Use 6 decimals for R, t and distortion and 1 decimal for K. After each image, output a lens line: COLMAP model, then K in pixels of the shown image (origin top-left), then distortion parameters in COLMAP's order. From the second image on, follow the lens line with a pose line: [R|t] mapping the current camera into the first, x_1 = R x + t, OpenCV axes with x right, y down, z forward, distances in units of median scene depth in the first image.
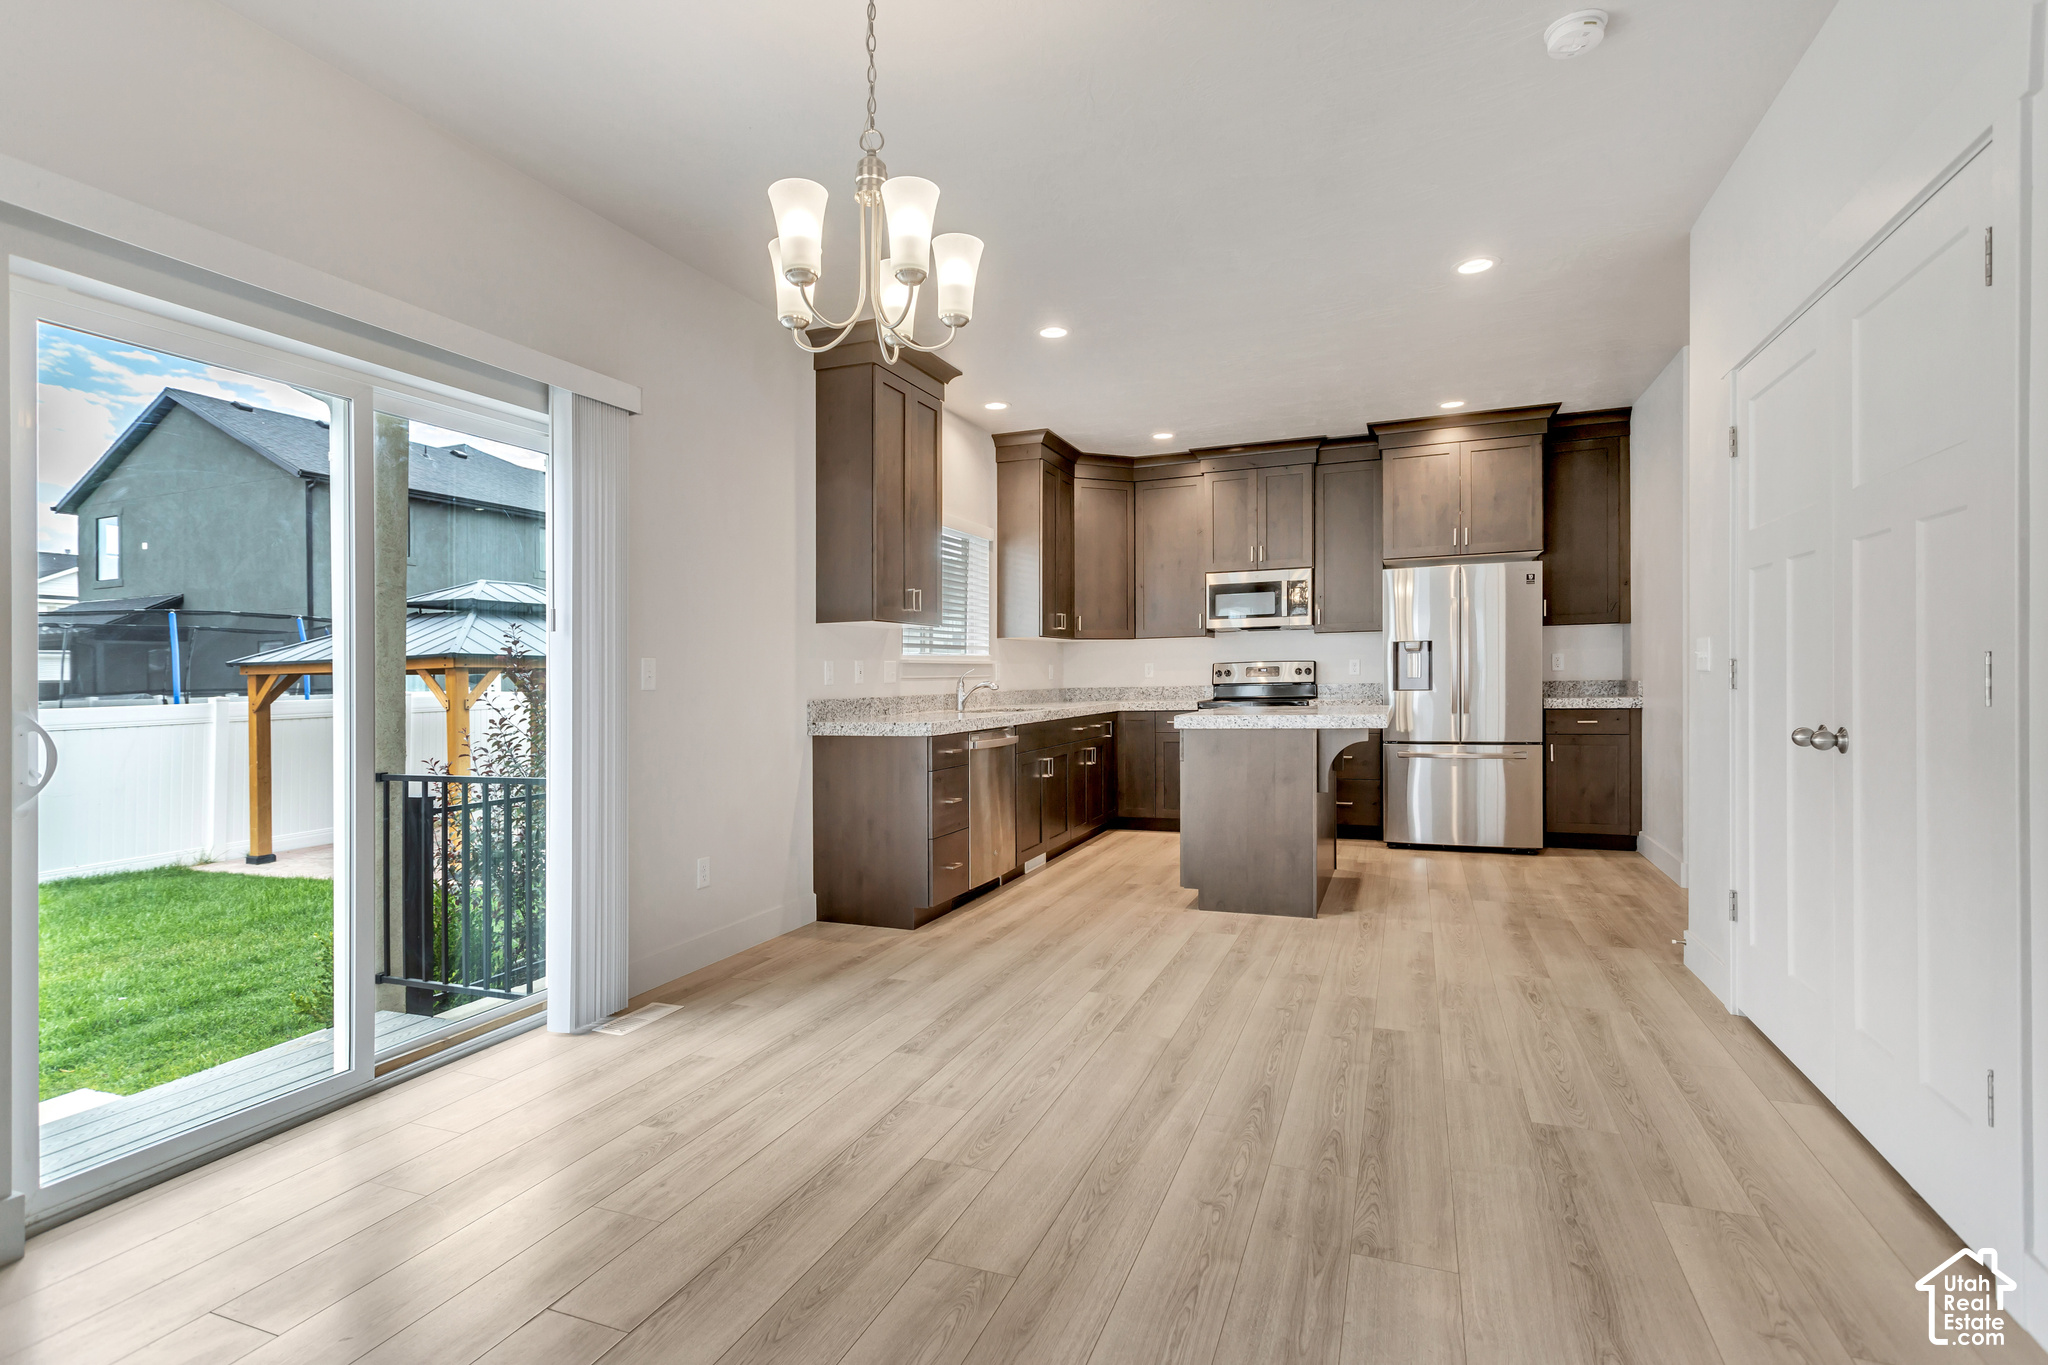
lens RADIAL K [[985.6, 0, 1023.1], [0, 985.6, 681.7], [0, 0, 1]] dist [0.003101, 0.000254]
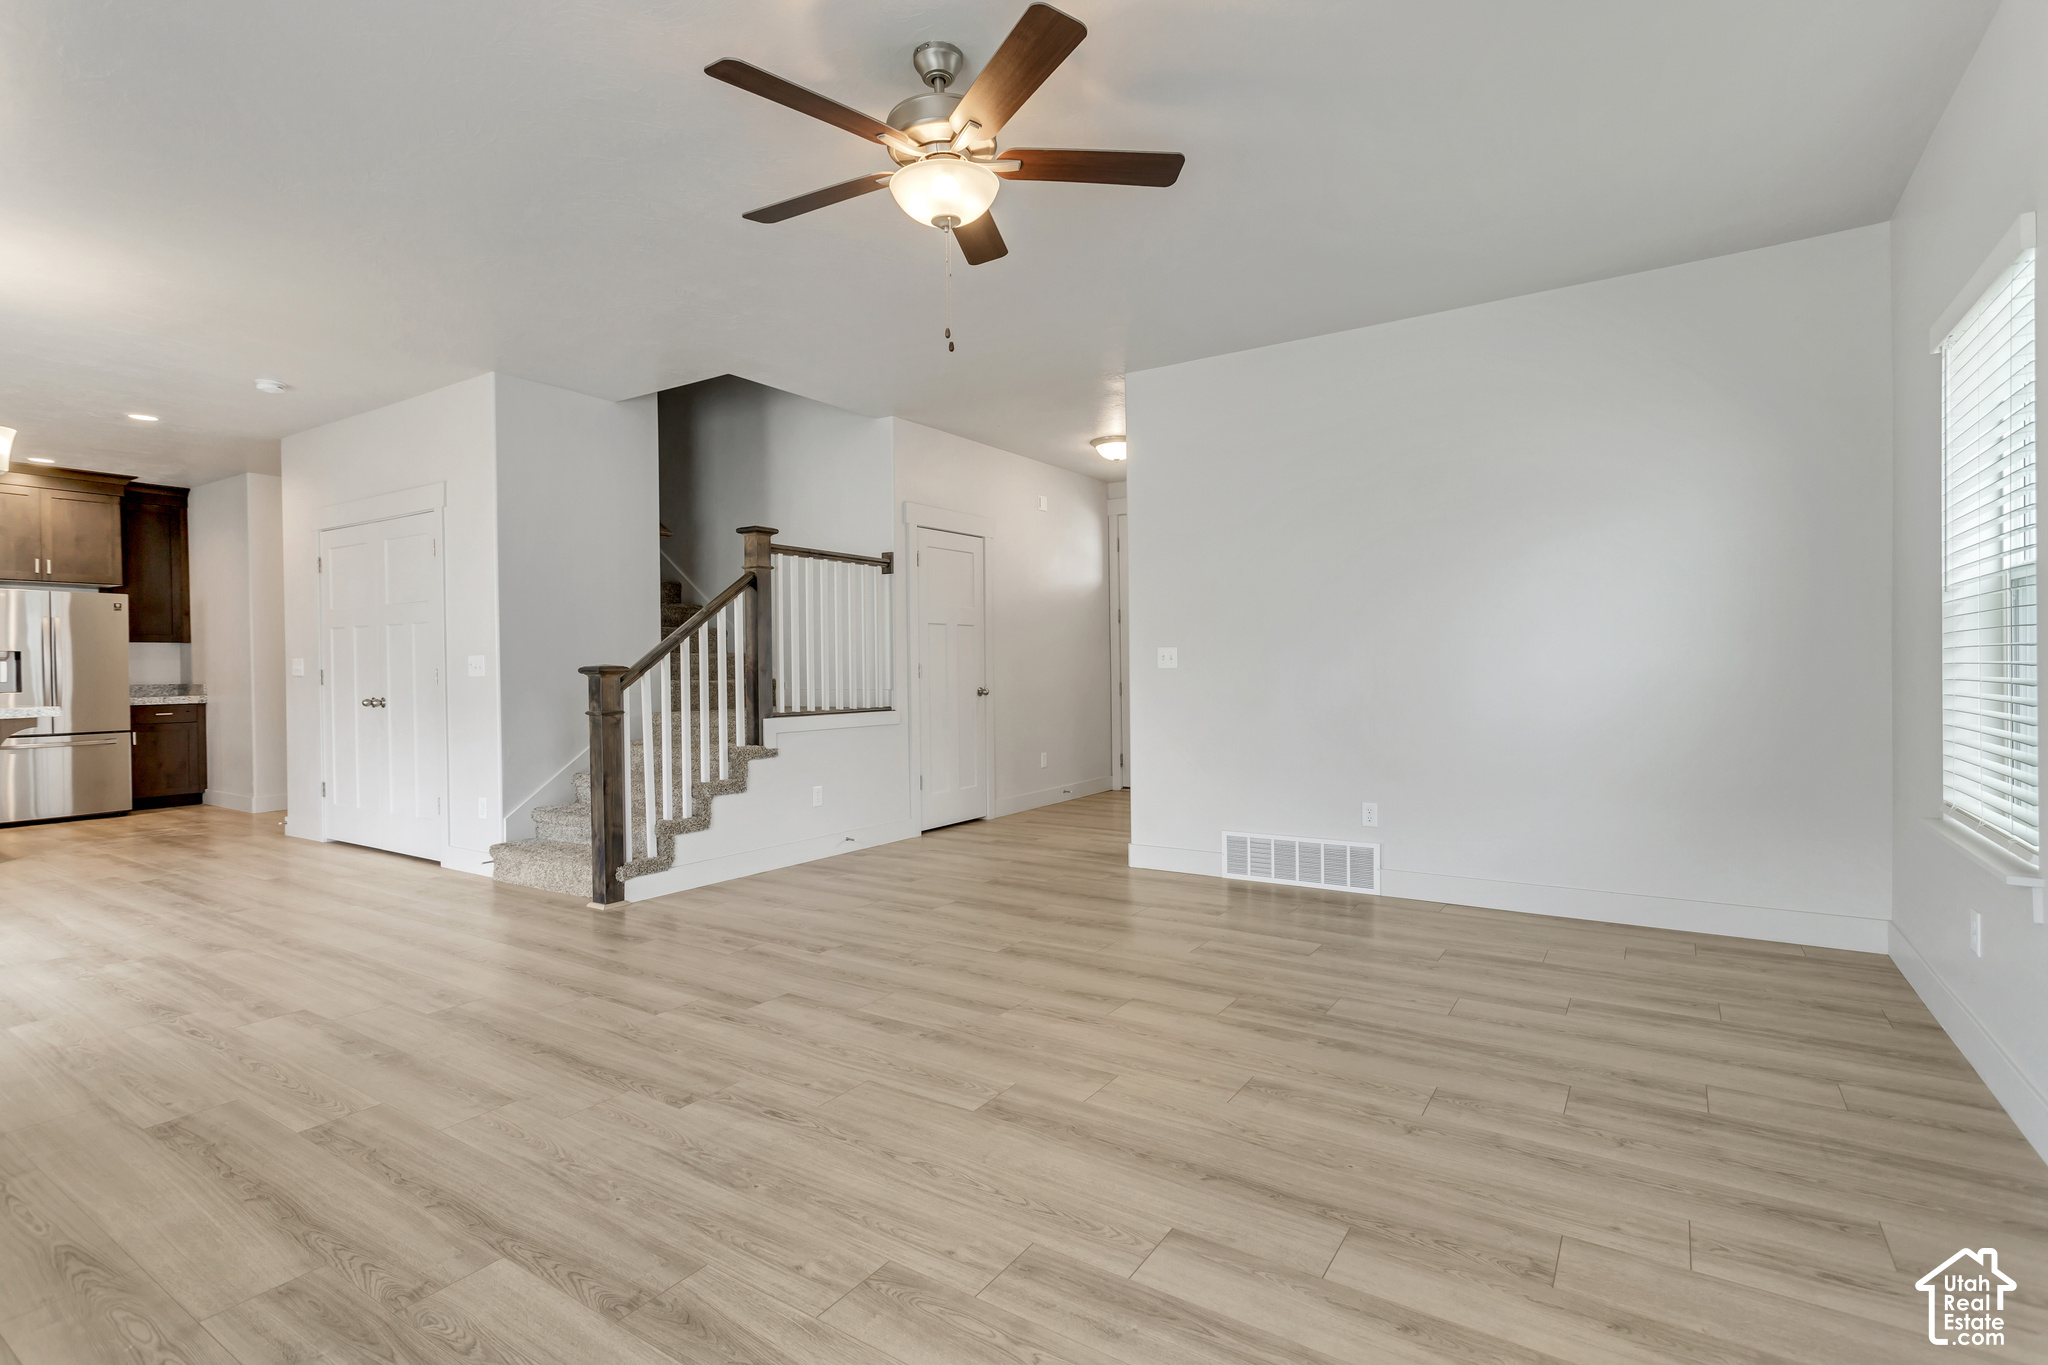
lens RADIAL K [[985.6, 0, 1020.7], [0, 985.6, 685.6], [0, 0, 1]] dist [0.003101, 0.000254]
pose [[0.202665, -0.004850, 0.979236, -0.524314], [0.012541, 0.999919, 0.002357, 0.012493], [-0.979168, 0.011803, 0.202710, -0.439756]]
